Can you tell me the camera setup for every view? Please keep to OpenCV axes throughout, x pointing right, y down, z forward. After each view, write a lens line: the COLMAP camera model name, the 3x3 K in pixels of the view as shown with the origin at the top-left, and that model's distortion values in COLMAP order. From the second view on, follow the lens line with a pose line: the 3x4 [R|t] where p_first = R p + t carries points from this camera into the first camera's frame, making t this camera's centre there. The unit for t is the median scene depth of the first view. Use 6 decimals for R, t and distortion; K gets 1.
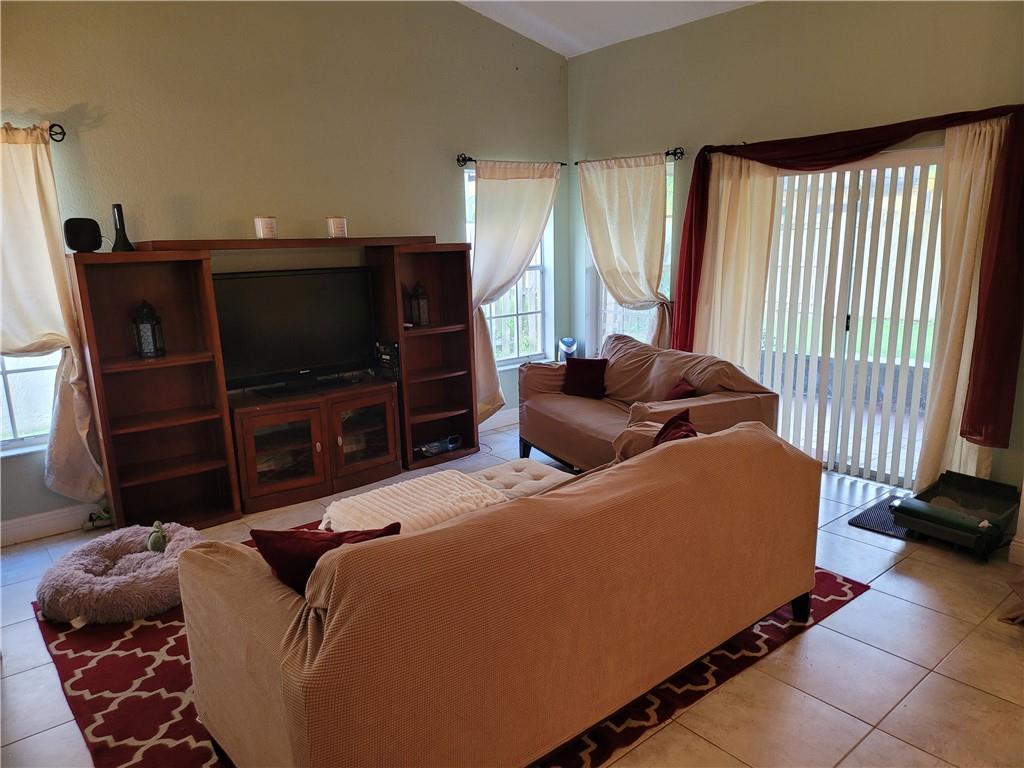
lens RADIAL K [[722.6, 0, 508.9], [0, 722.6, 389.9], [0, 0, 1]] dist [0.033927, -0.027088]
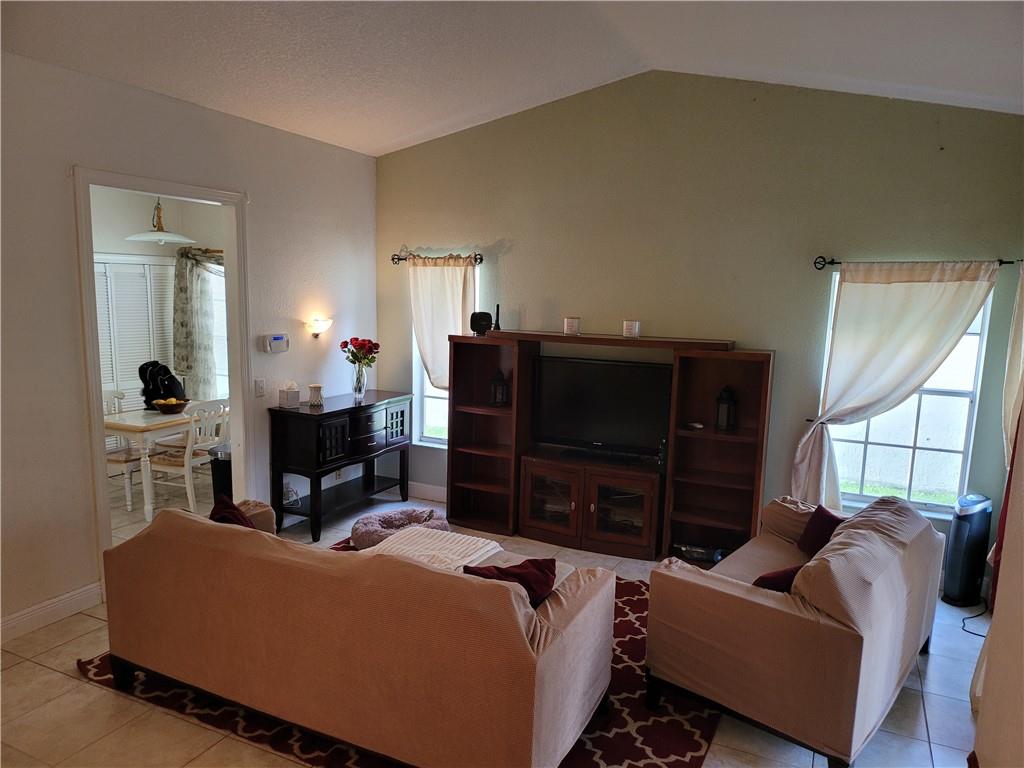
lens RADIAL K [[722.6, 0, 514.9], [0, 722.6, 386.5], [0, 0, 1]] dist [0.033927, -0.027088]
pose [[0.417752, 0.158199, -0.894682, 0.761147], [-0.224835, 0.972097, 0.066906, -0.177377], [0.880302, 0.173206, 0.441664, 0.362121]]
